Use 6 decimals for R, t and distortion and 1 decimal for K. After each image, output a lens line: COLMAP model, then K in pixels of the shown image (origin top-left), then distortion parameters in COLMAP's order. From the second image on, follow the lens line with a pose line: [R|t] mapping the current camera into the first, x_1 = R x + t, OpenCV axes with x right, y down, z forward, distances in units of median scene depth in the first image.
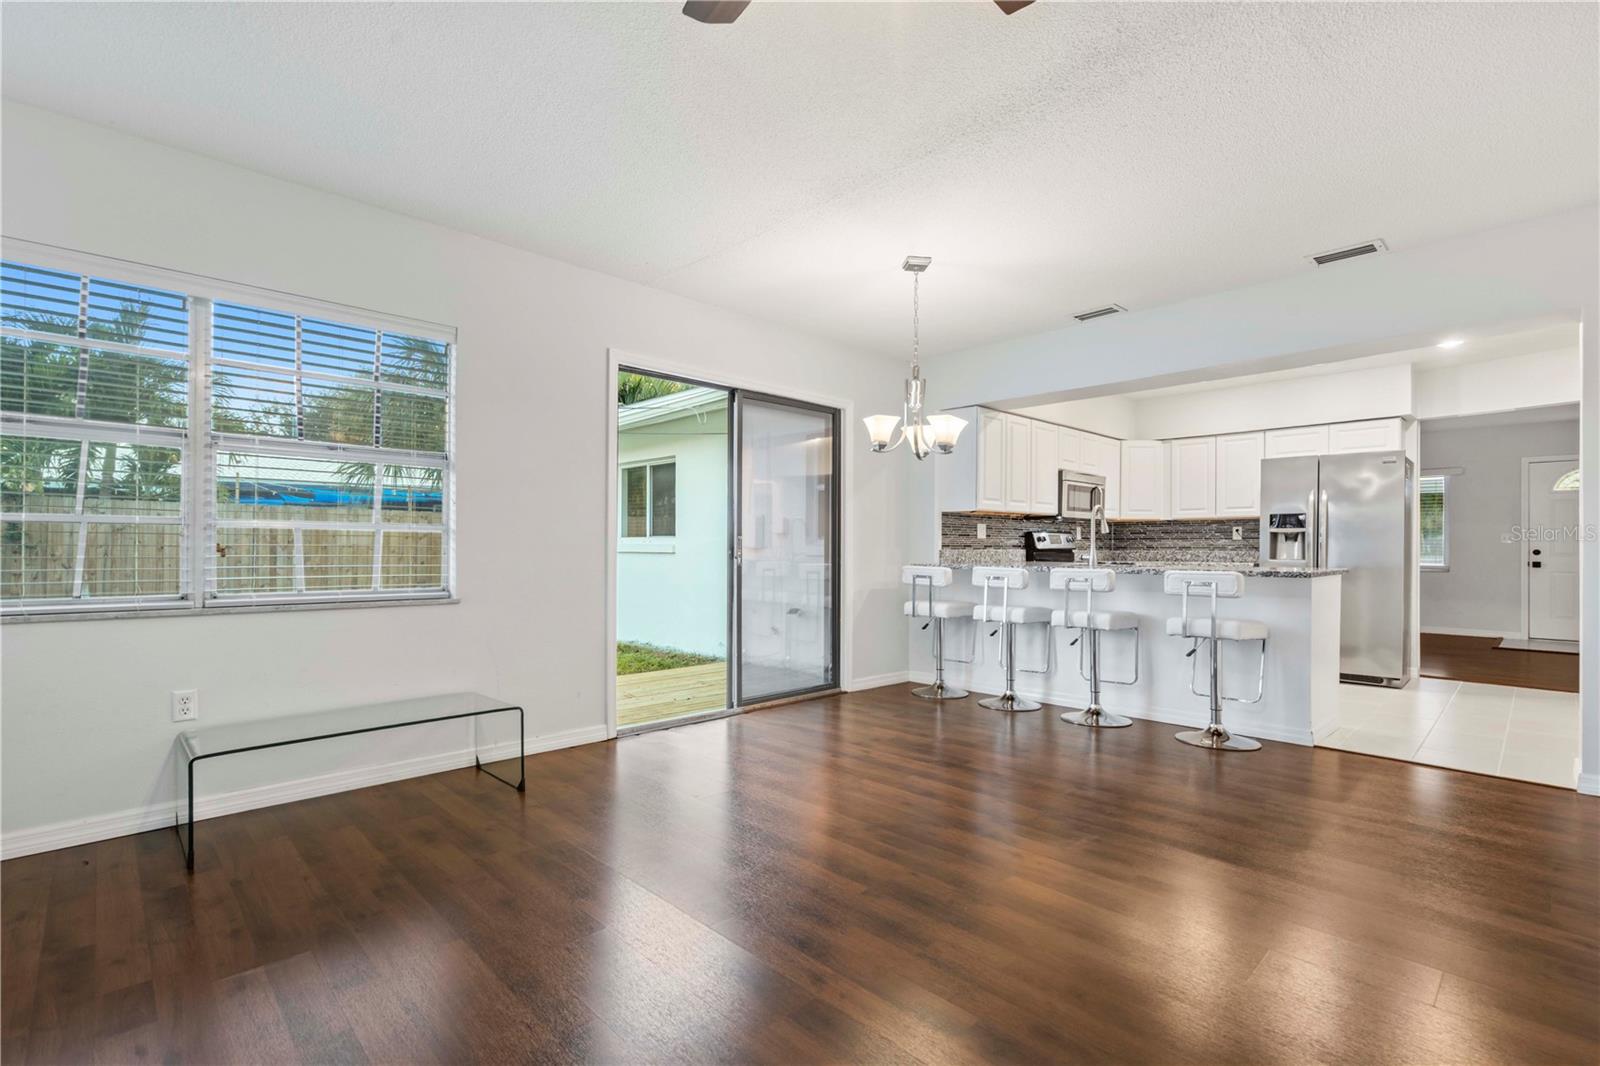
lens RADIAL K [[714.3, 0, 795.0], [0, 714.3, 547.8], [0, 0, 1]] dist [-0.009063, 0.003986]
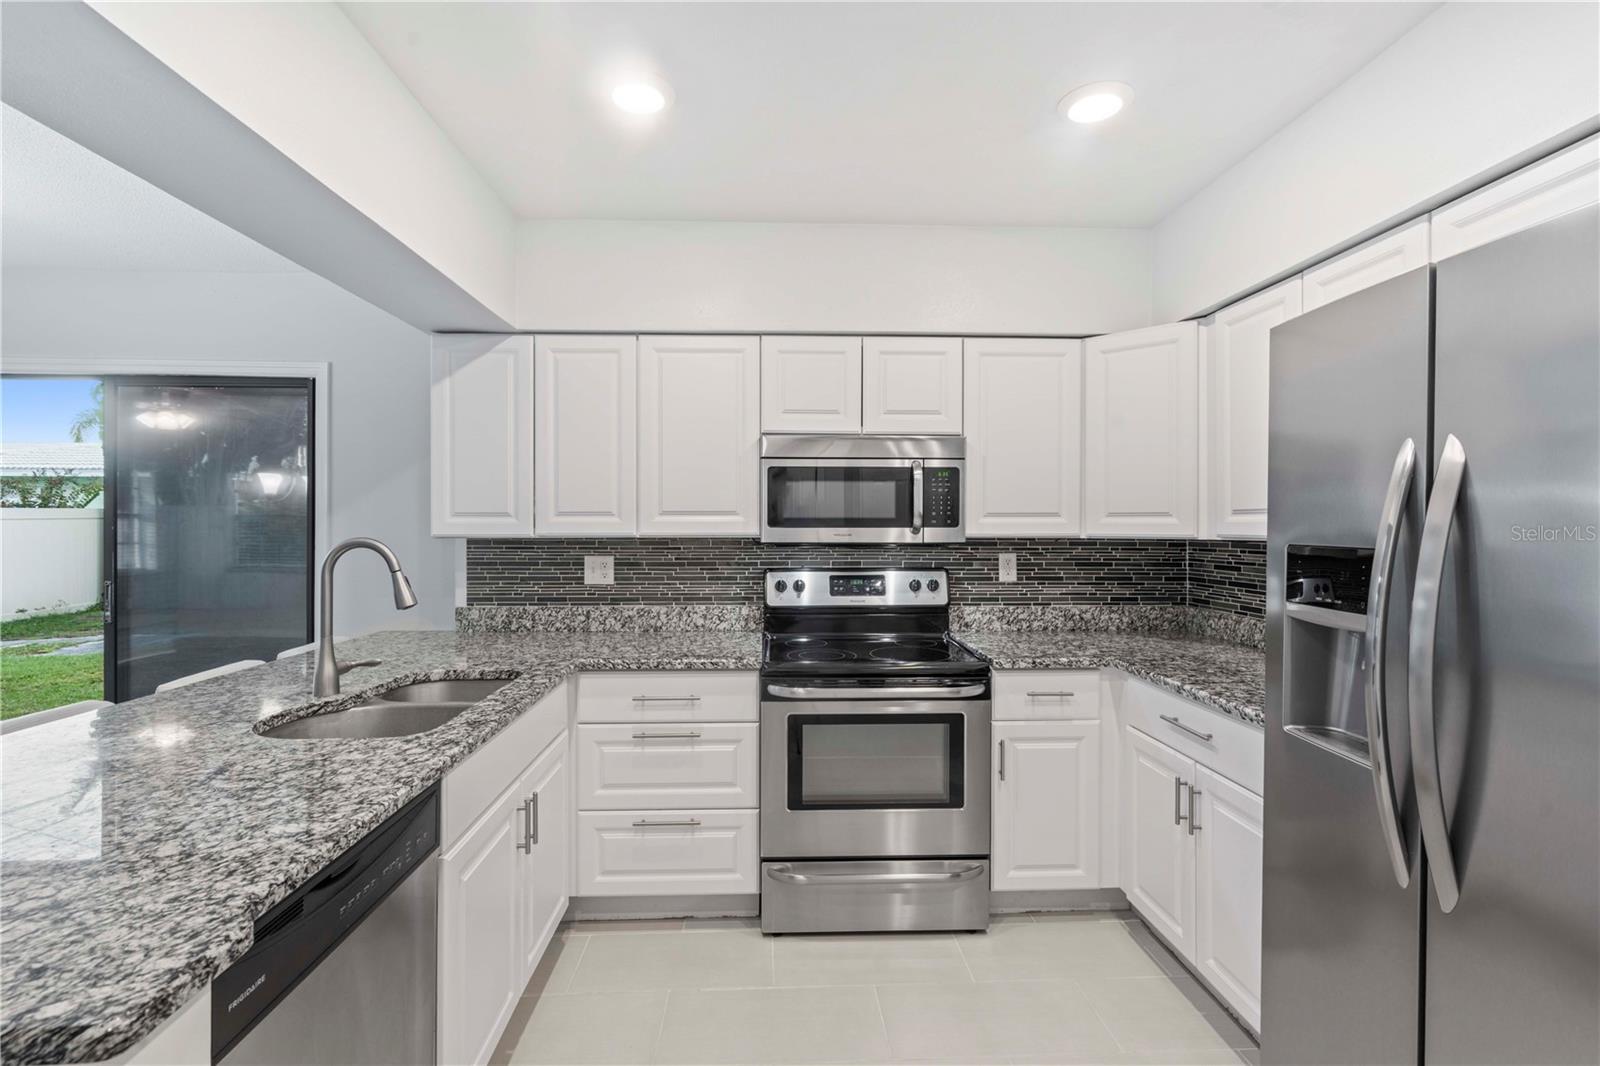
lens RADIAL K [[714.3, 0, 803.7], [0, 714.3, 527.9], [0, 0, 1]] dist [-0.009063, 0.003986]
pose [[0.758318, -0.000684, -0.651884, 0.697553], [0.000252, 1.000000, -0.000755, -0.052598], [0.651885, 0.000408, 0.758318, 0.697382]]
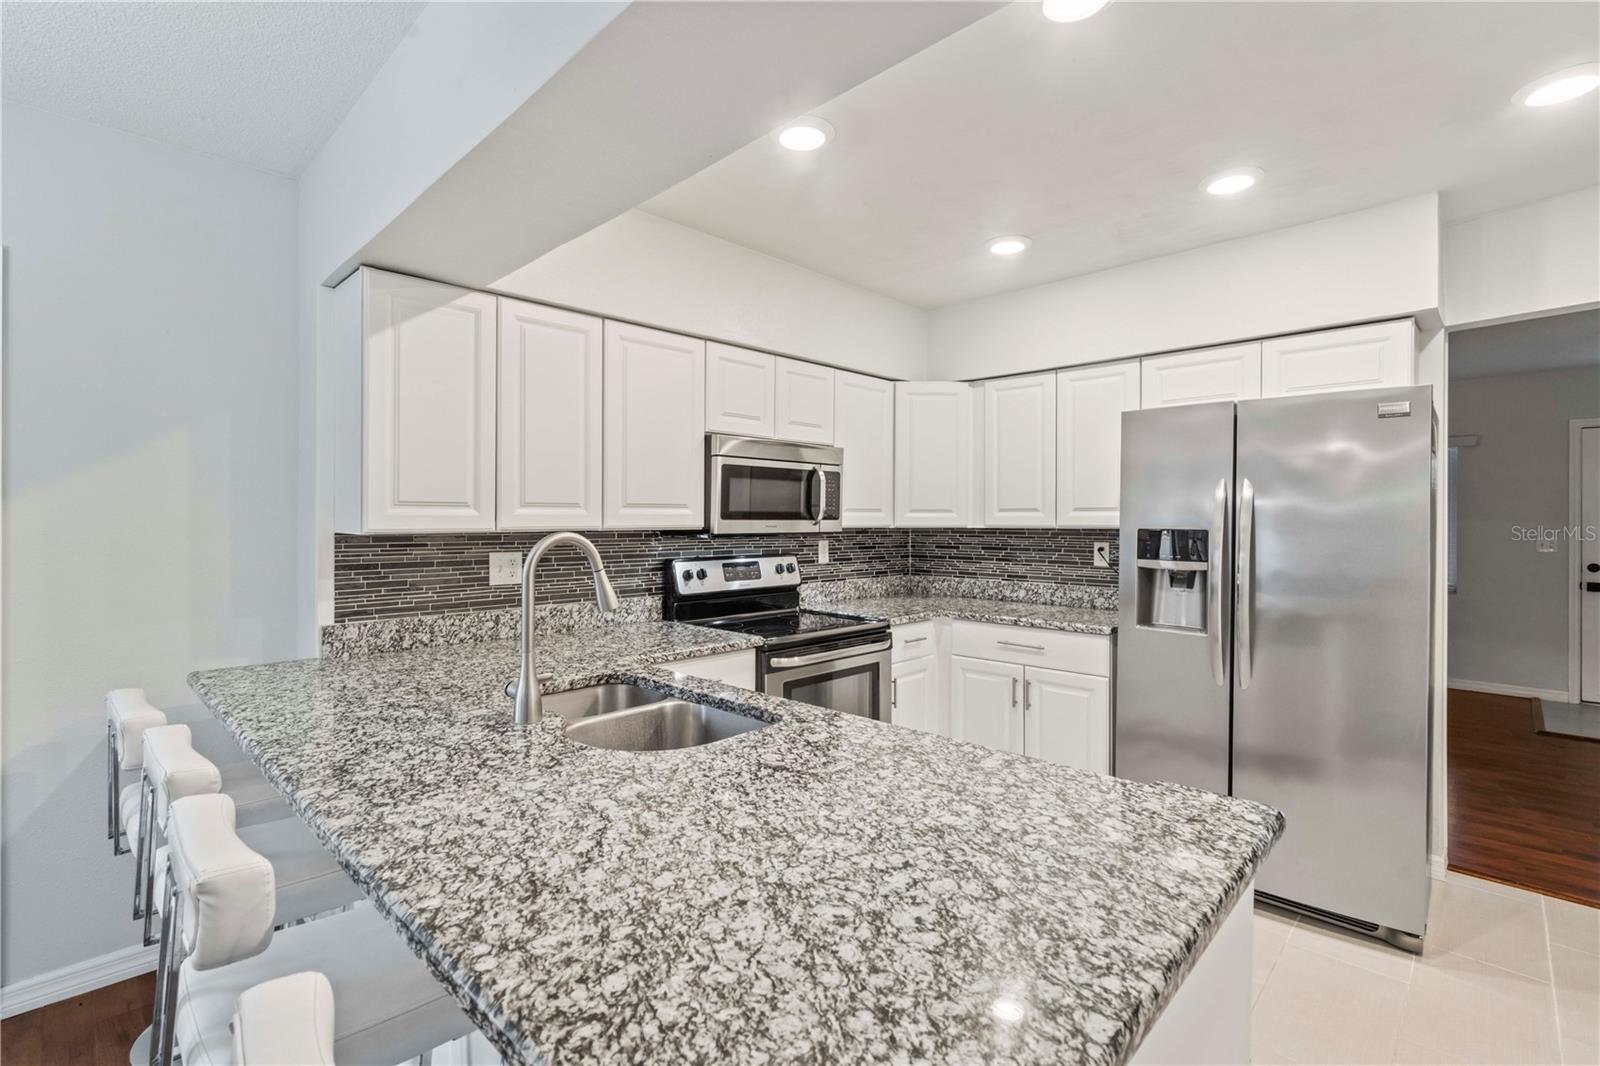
lens RADIAL K [[714.3, 0, 793.6], [0, 714.3, 523.4], [0, 0, 1]] dist [-0.009063, 0.003986]
pose [[0.999523, -0.001961, 0.030823, 0.424027], [0.001851, 0.999992, 0.003580, -0.052559], [-0.030830, -0.003521, 0.999518, 0.534928]]
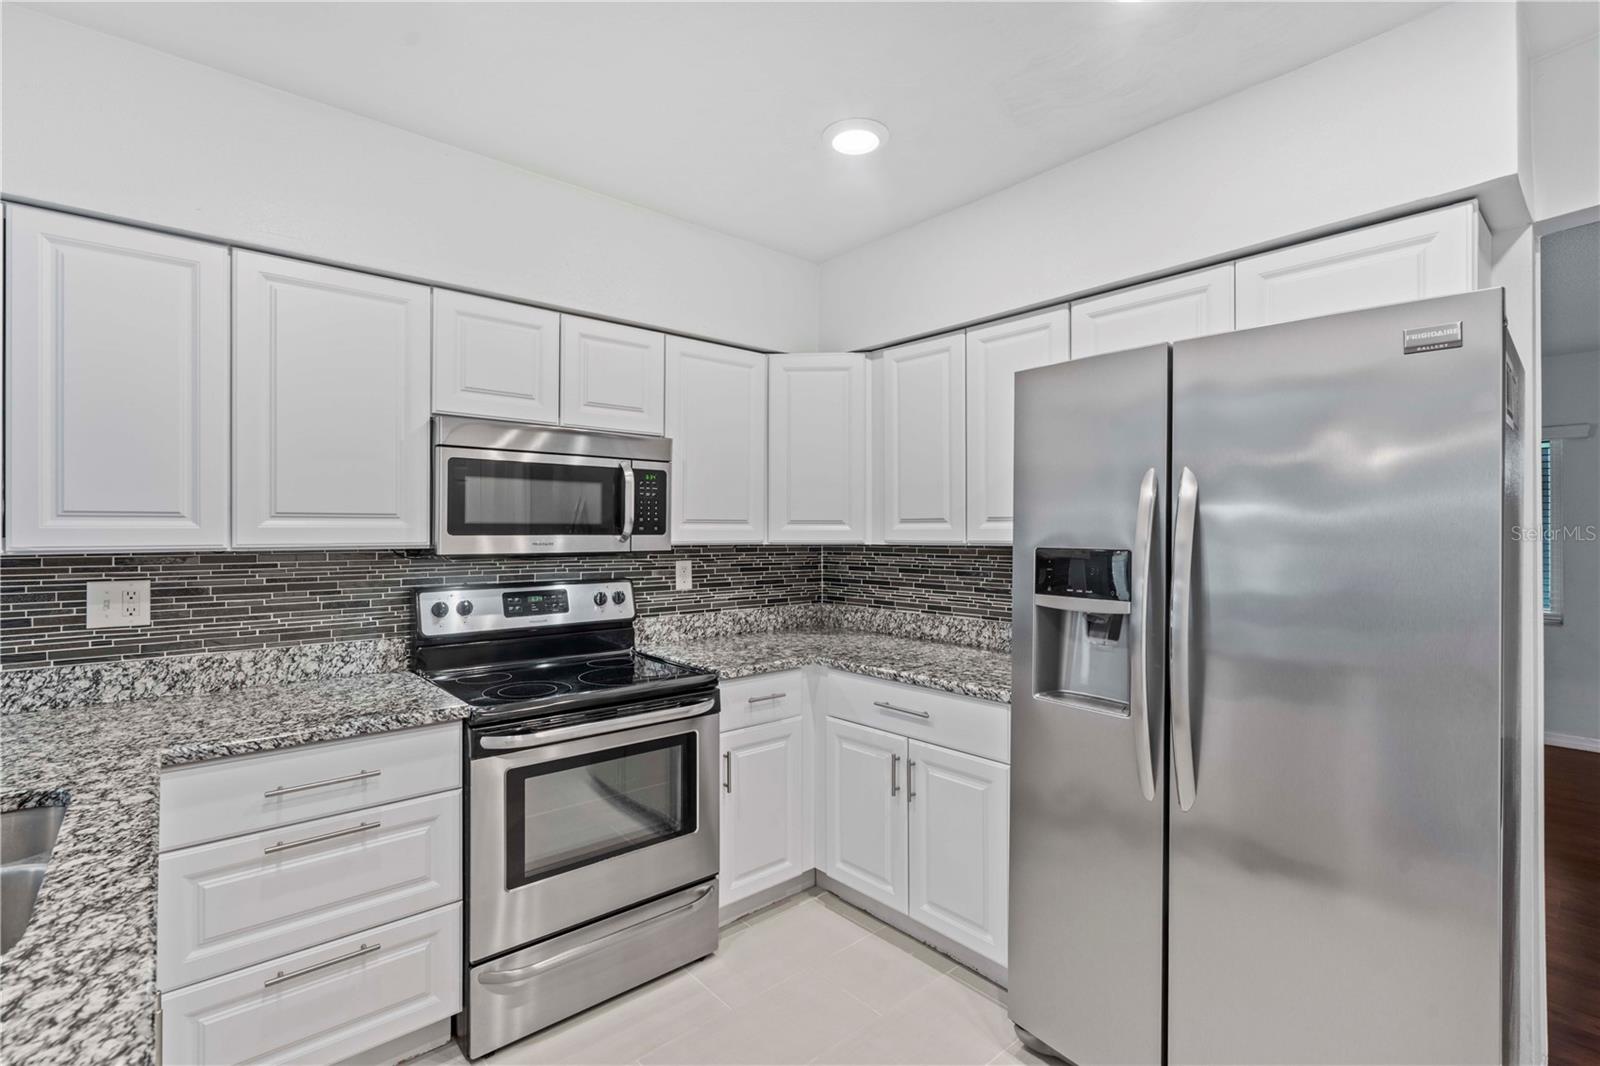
lens RADIAL K [[714.3, 0, 795.9], [0, 714.3, 530.4], [0, 0, 1]] dist [-0.009063, 0.003986]
pose [[0.999005, -0.003649, -0.044448, 0.574197], [0.003456, 0.999984, -0.004415, -0.053555], [0.044463, 0.004257, 0.999002, 0.682538]]
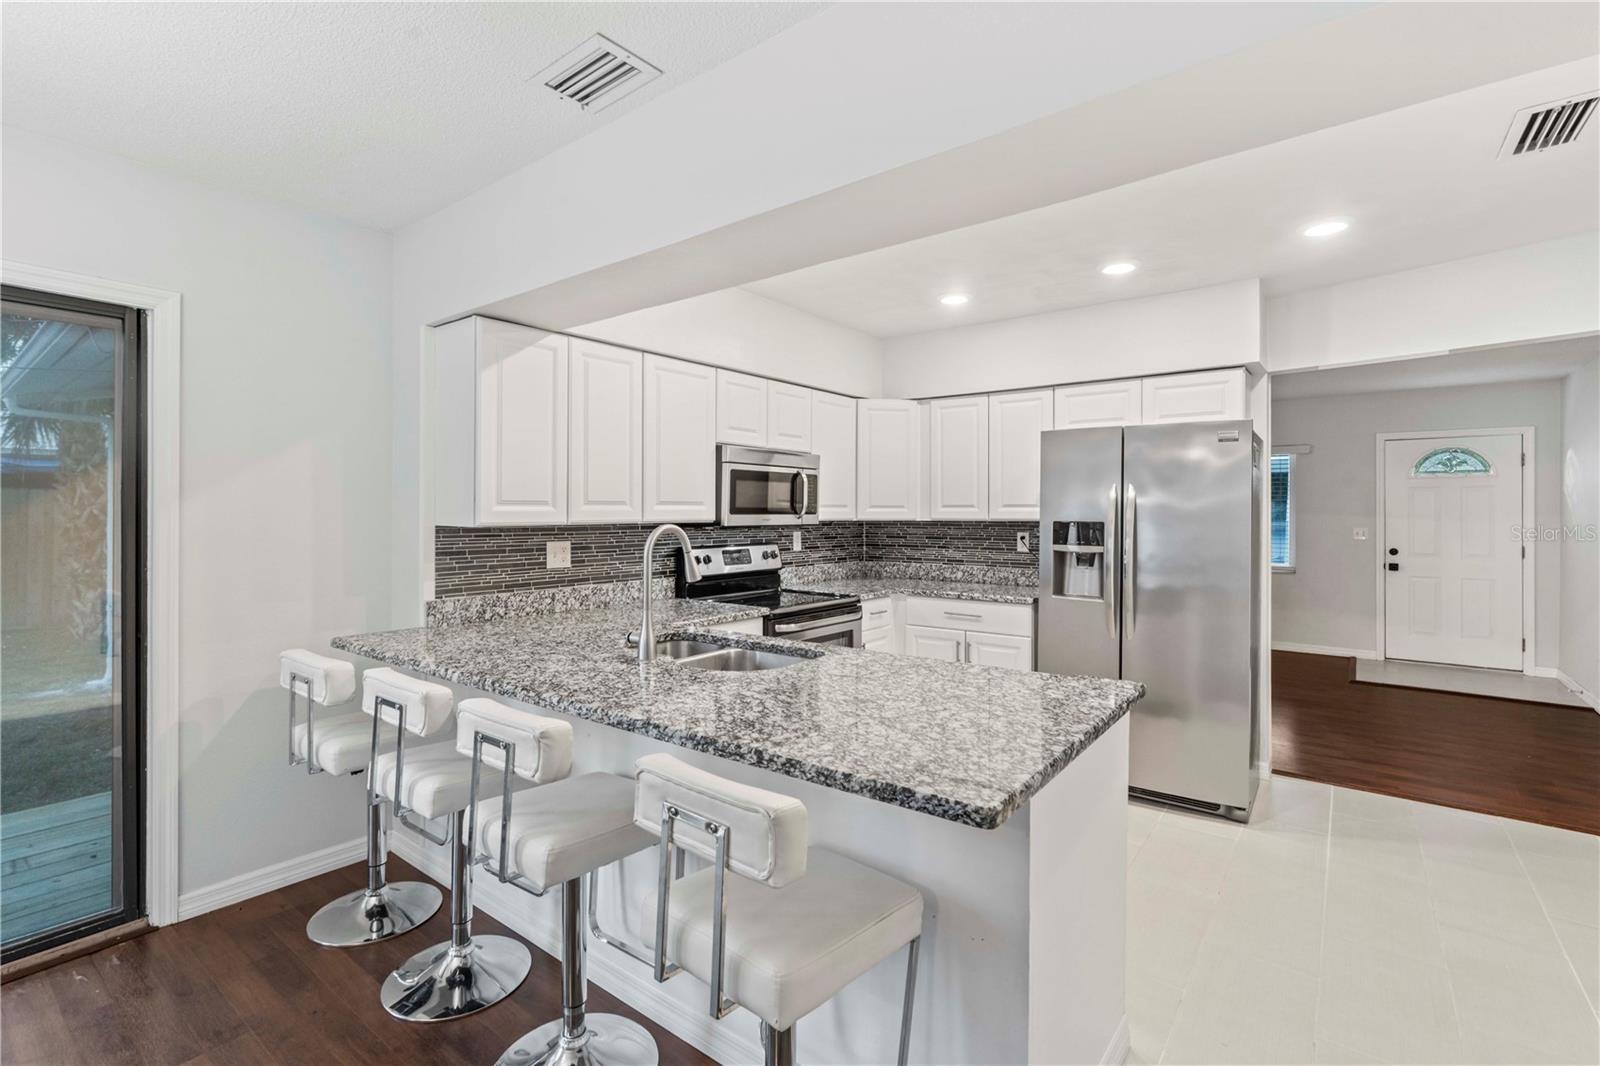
lens RADIAL K [[714.3, 0, 794.3], [0, 714.3, 512.2], [0, 0, 1]] dist [-0.009063, 0.003986]
pose [[0.989163, -0.001924, 0.146808, 0.355322], [0.002196, 0.999996, -0.001694, -0.054094], [-0.146805, 0.001998, 0.989163, 0.423856]]
